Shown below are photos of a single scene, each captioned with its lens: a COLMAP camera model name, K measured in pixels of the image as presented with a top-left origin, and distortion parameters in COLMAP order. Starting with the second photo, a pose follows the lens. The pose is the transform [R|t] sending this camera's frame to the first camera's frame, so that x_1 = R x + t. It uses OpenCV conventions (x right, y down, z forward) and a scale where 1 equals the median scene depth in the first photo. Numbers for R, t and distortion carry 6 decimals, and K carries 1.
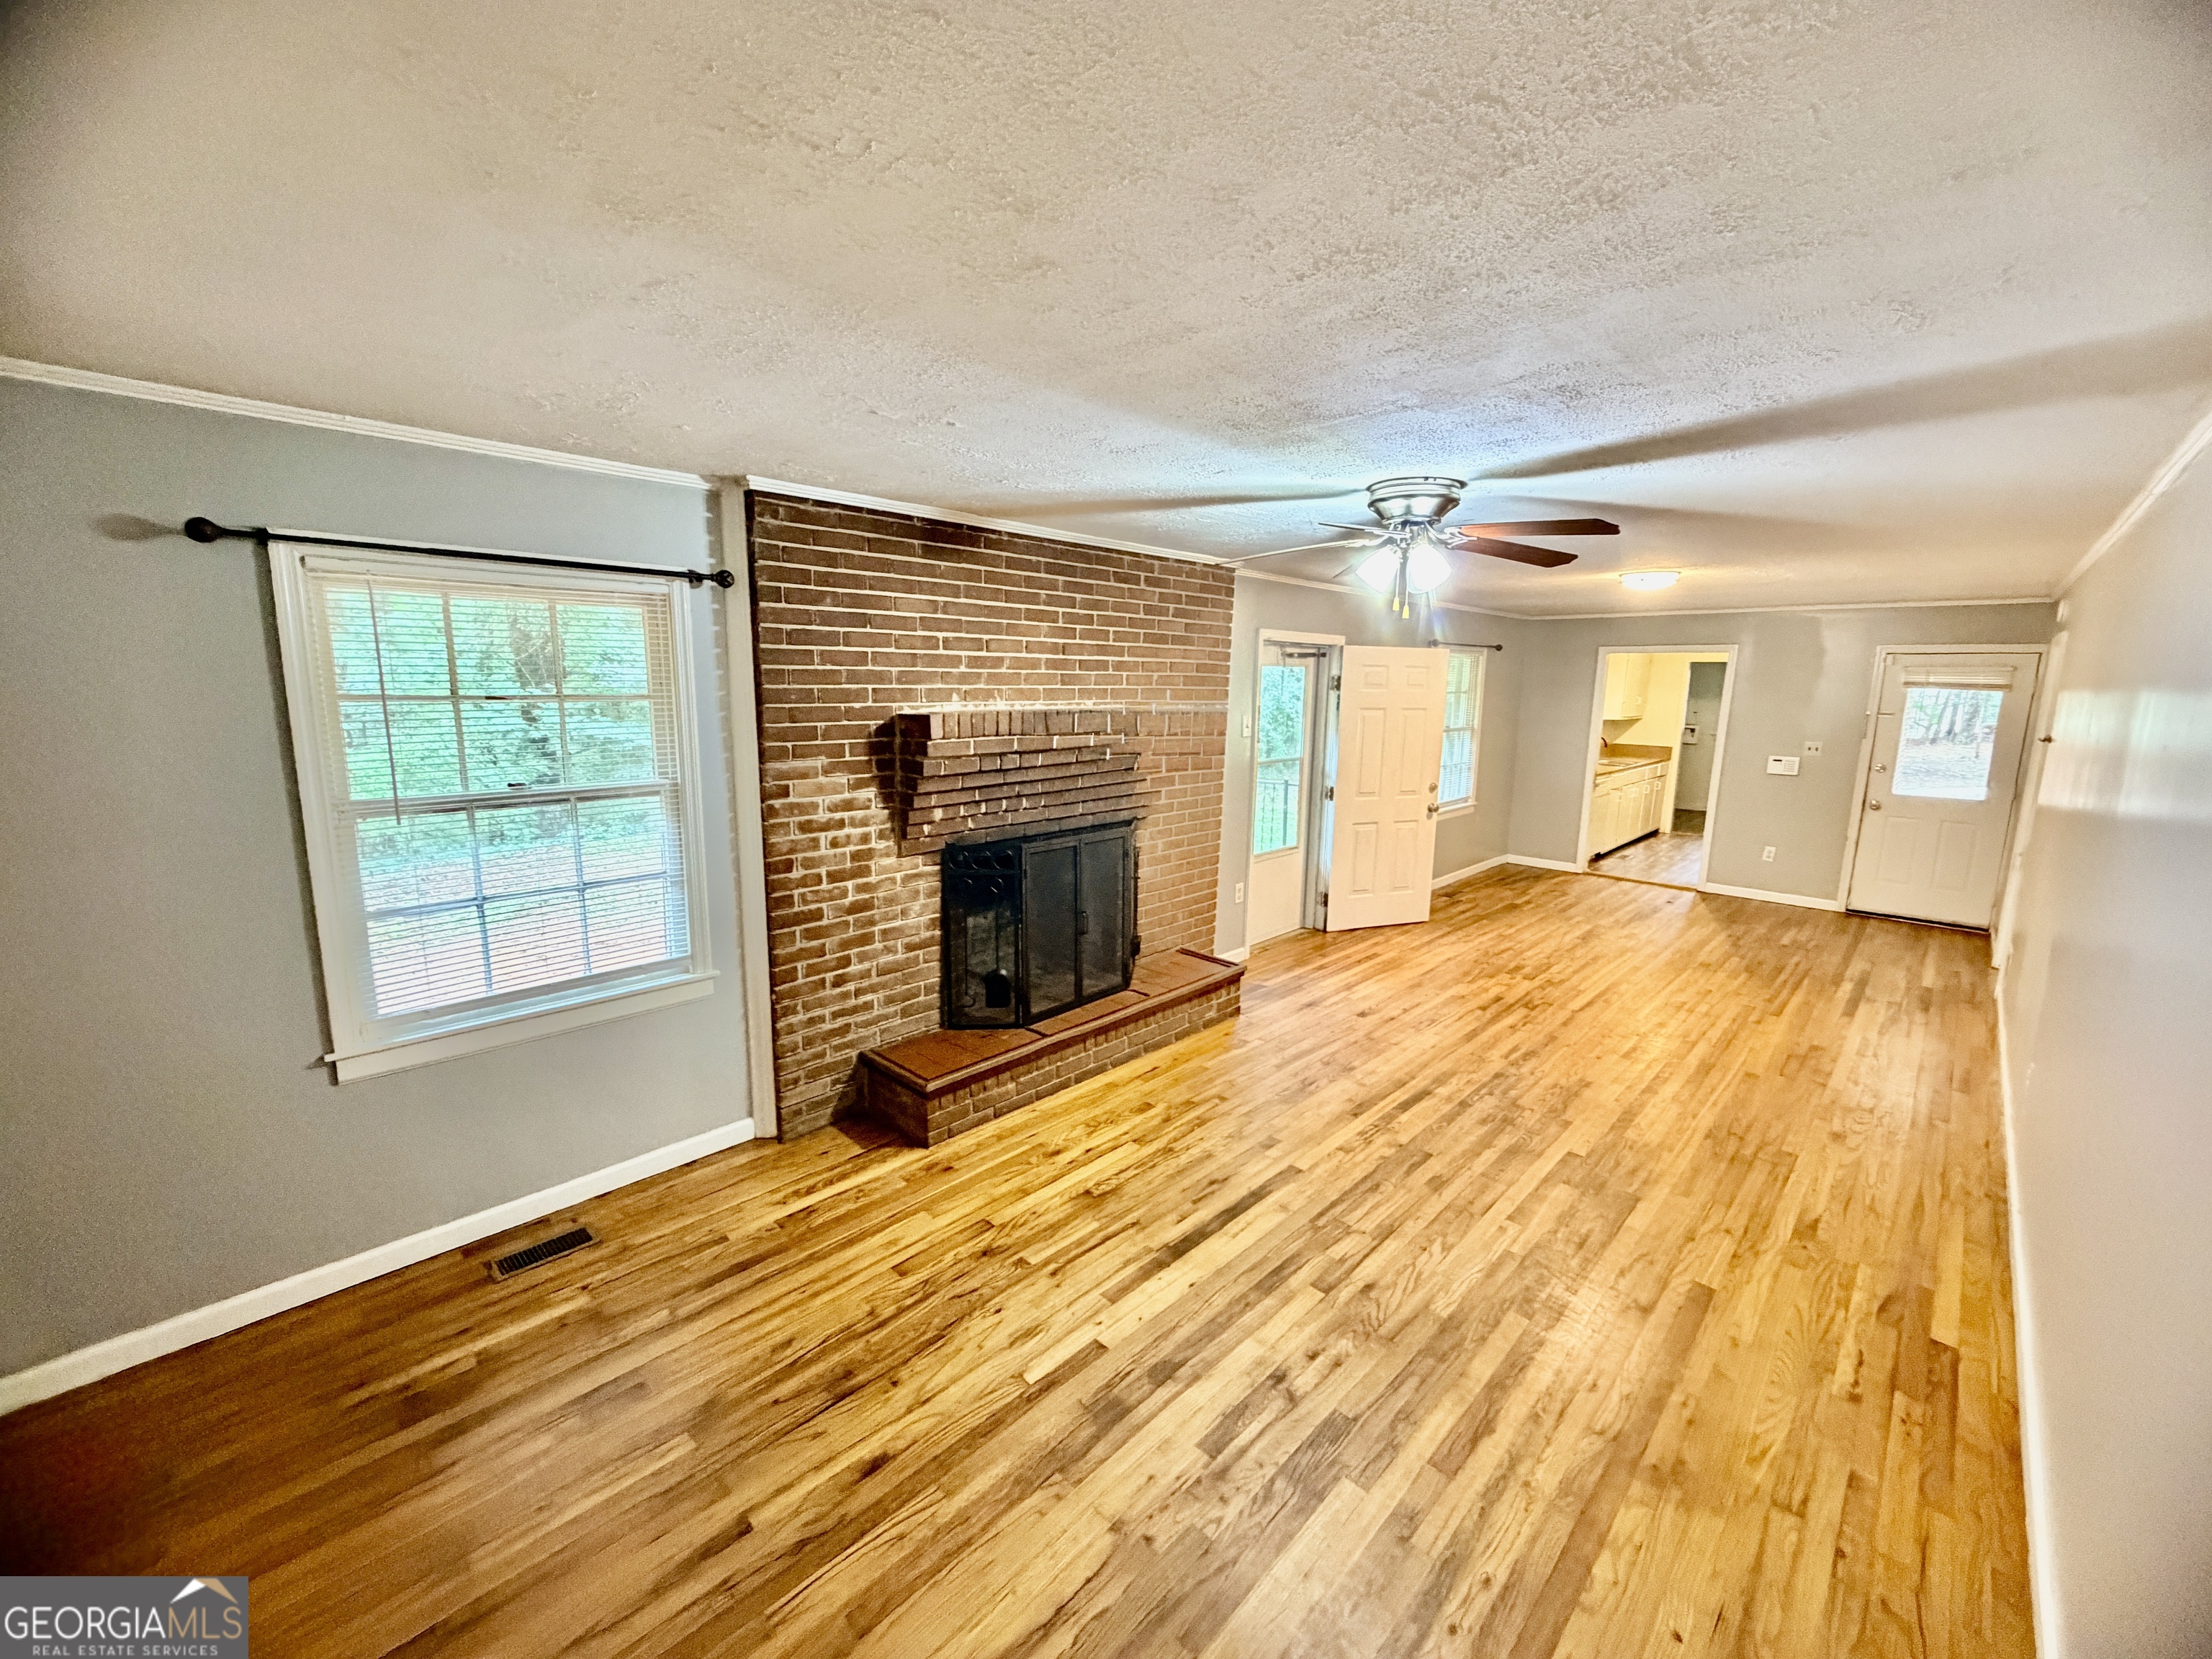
lens RADIAL K [[885.6, 0, 1101.7], [0, 885.6, 828.7], [0, 0, 1]] dist [0.002505, 0.000333]
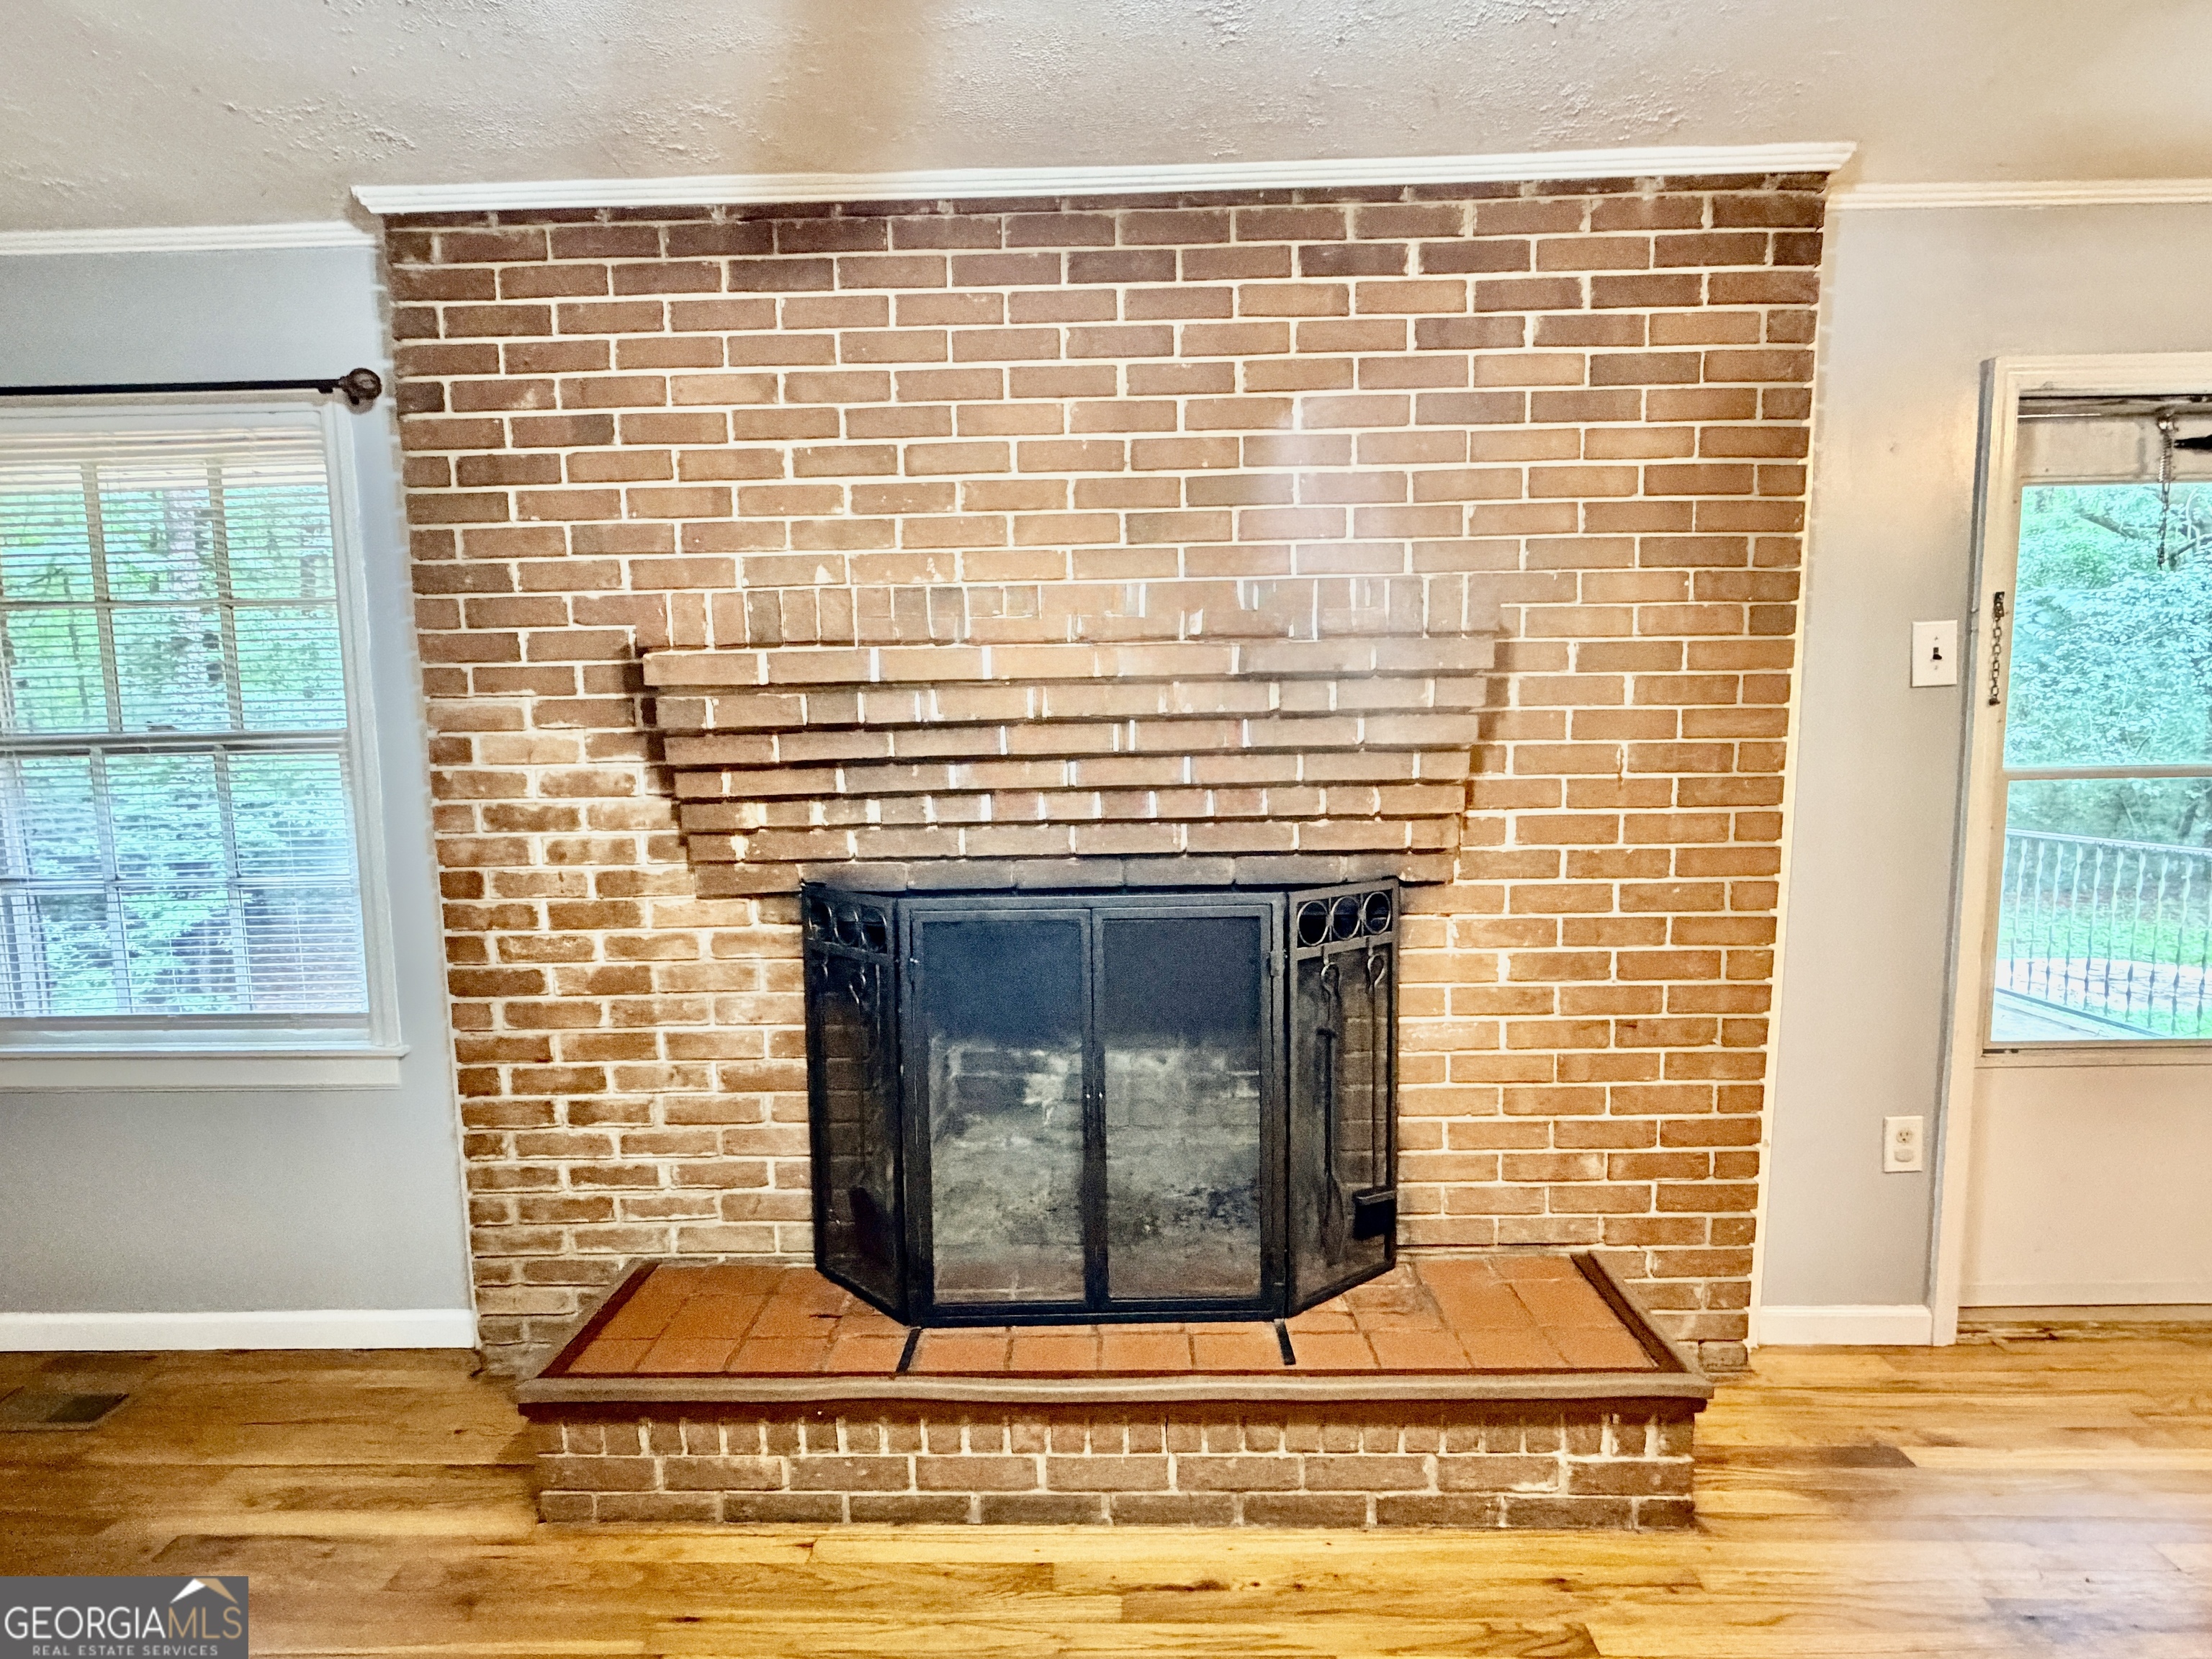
lens RADIAL K [[1055.3, 0, 1107.5], [0, 1055.3, 829.7], [0, 0, 1]] dist [0.002099, -0.000047]
pose [[0.684861, 0.045253, -0.727267, 0.373560], [-0.095958, 0.994979, -0.028451, -0.011421], [0.722328, 0.089272, 0.685764, 0.766090]]
